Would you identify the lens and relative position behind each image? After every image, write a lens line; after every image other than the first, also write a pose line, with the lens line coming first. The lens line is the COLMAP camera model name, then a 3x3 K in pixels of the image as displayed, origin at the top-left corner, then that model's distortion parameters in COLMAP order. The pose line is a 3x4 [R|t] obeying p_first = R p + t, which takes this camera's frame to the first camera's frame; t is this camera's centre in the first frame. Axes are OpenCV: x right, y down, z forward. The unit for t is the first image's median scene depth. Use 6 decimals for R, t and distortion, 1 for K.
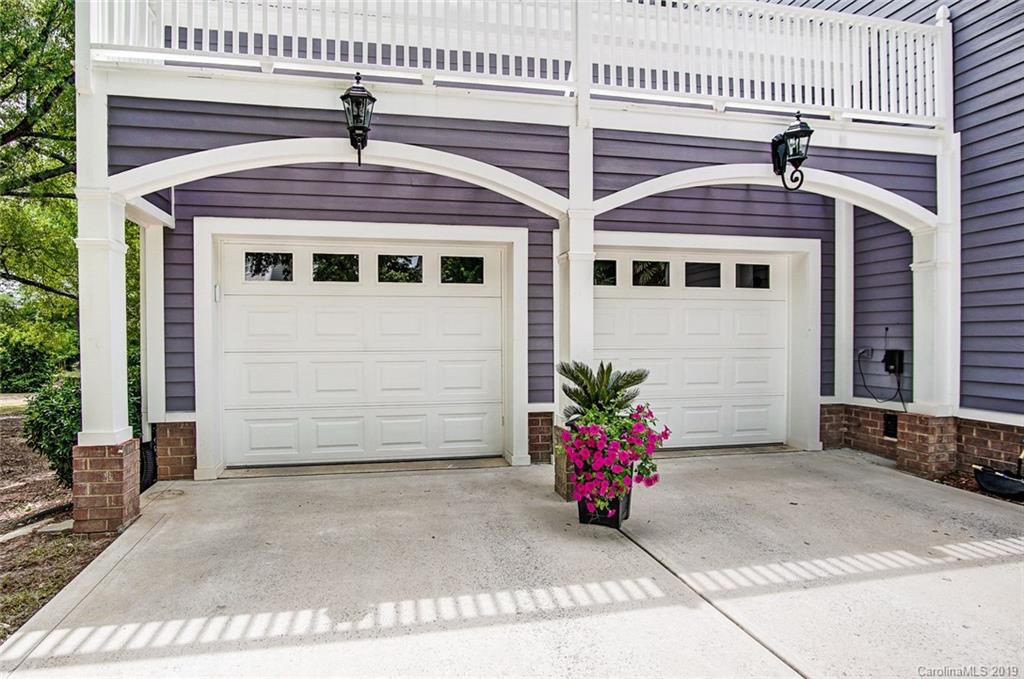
lens RADIAL K [[635.7, 0, 512.0], [0, 635.7, 339.5], [0, 0, 1]] dist [0.001158, 0.000003]
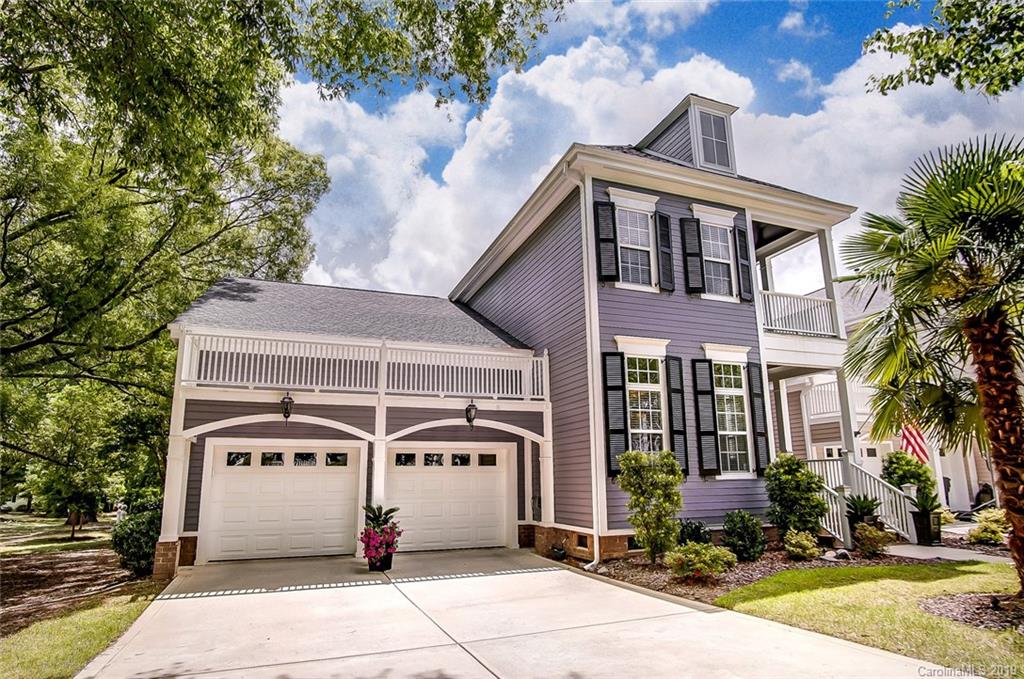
lens RADIAL K [[603.3, 0, 512.8], [0, 603.3, 356.6], [0, 0, 1]] dist [0.001025, 0.000852]
pose [[0.992864, 0.016516, 0.118106, 0.290671], [0.008400, 0.978217, -0.207414, -0.027705], [-0.118959, 0.206926, 0.971098, -1.183288]]
